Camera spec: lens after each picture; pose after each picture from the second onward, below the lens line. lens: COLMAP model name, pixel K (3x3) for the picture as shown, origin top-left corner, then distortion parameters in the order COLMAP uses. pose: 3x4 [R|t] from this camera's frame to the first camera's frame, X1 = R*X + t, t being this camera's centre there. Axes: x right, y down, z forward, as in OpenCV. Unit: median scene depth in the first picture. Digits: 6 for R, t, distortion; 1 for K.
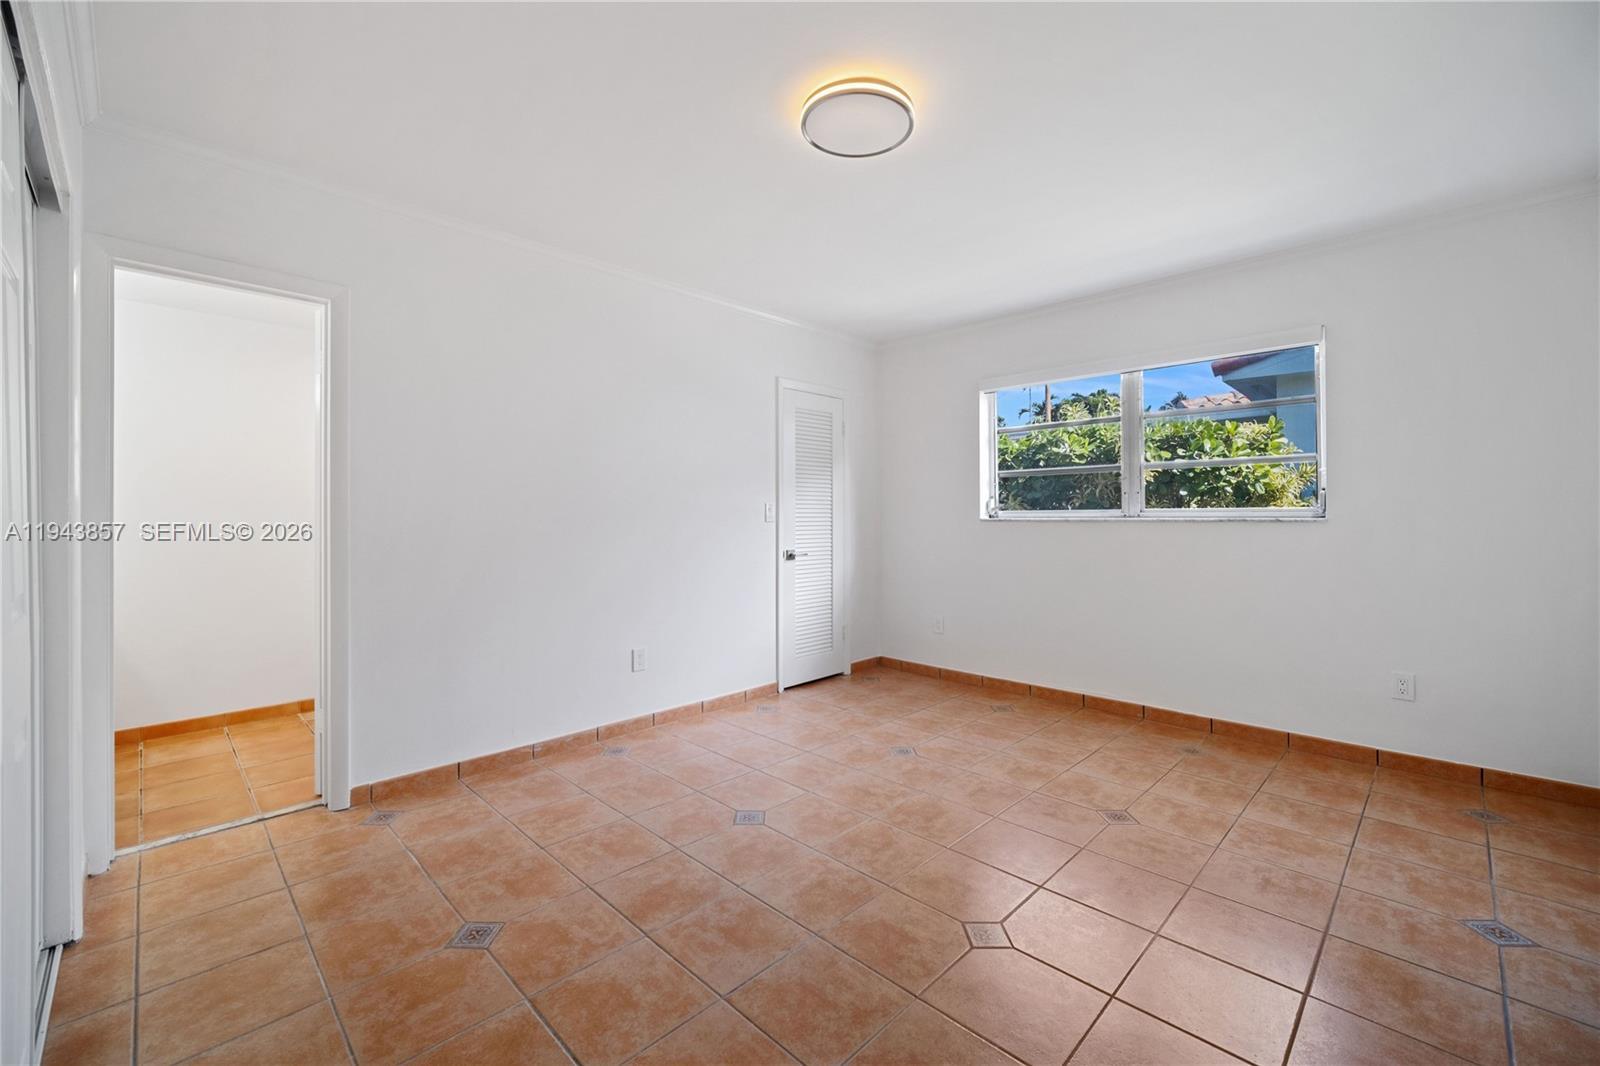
lens RADIAL K [[656.7, 0, 828.6], [0, 656.7, 526.2], [0, 0, 1]] dist [-0.000226, 0.000165]
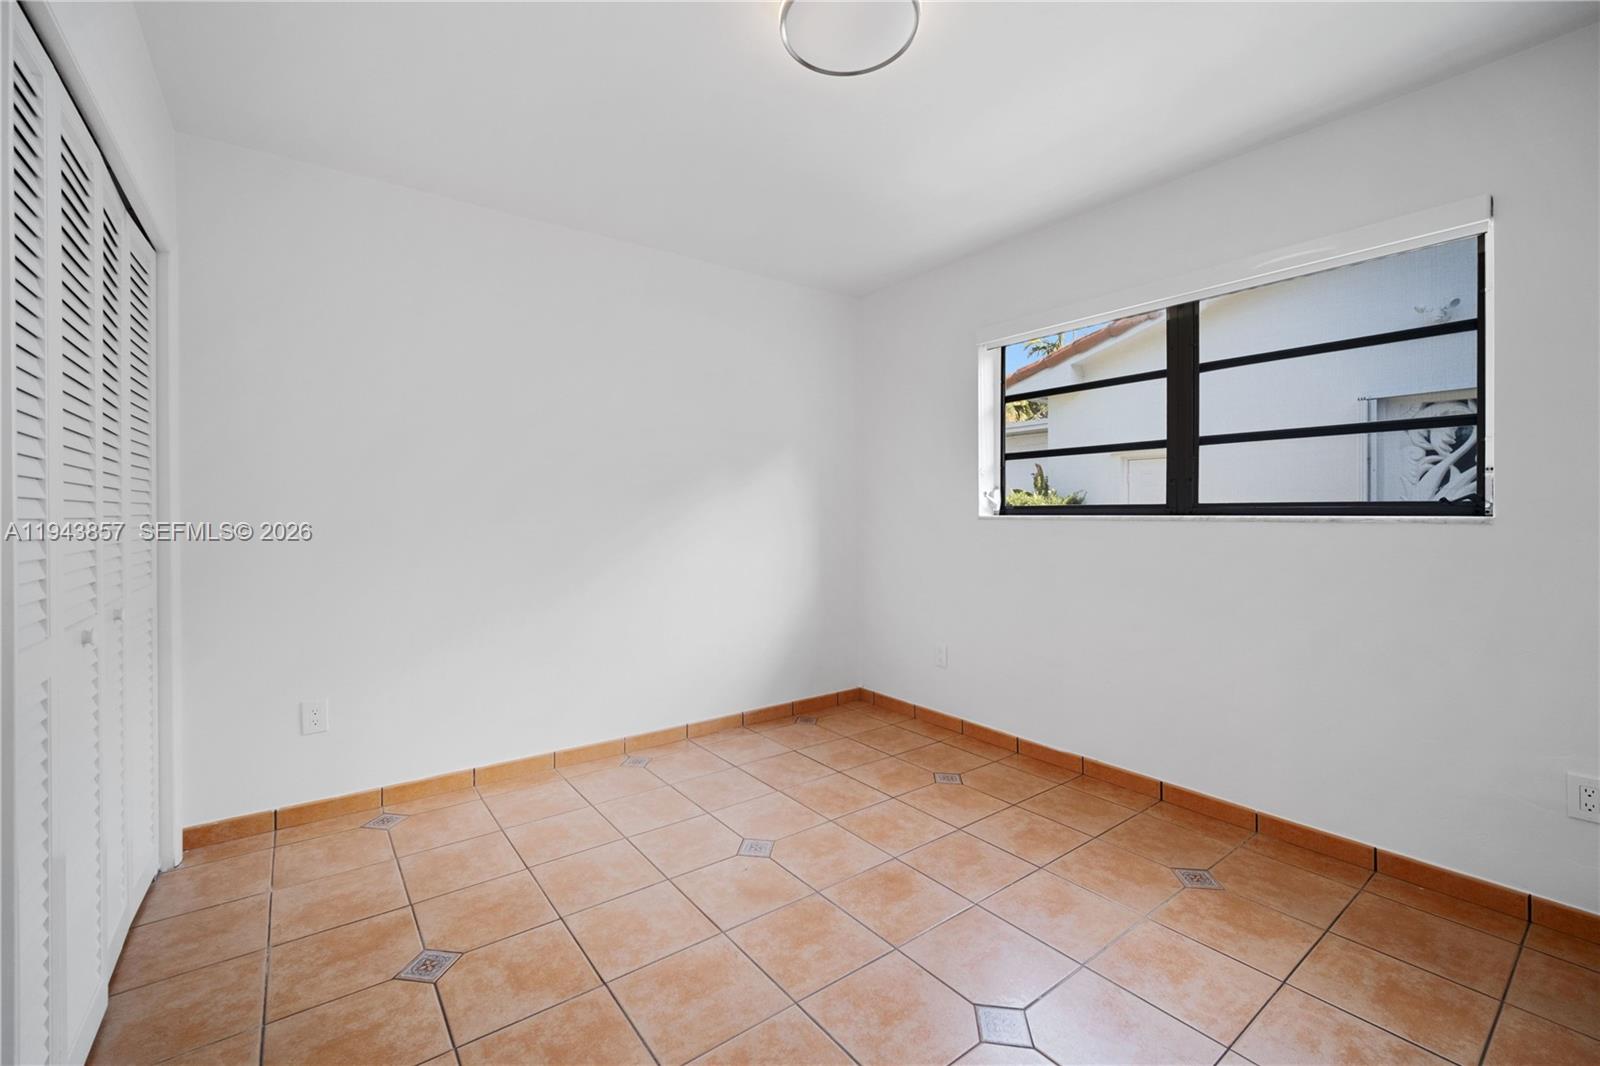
lens RADIAL K [[656.7, 0, 796.1], [0, 656.7, 522.3], [0, 0, 1]] dist [-0.000226, 0.000165]
pose [[0.986230, 0.000129, -0.165382, 0.124451], [-0.002496, 0.999897, -0.014107, -0.002512], [0.165363, 0.014325, 0.986129, 0.131100]]
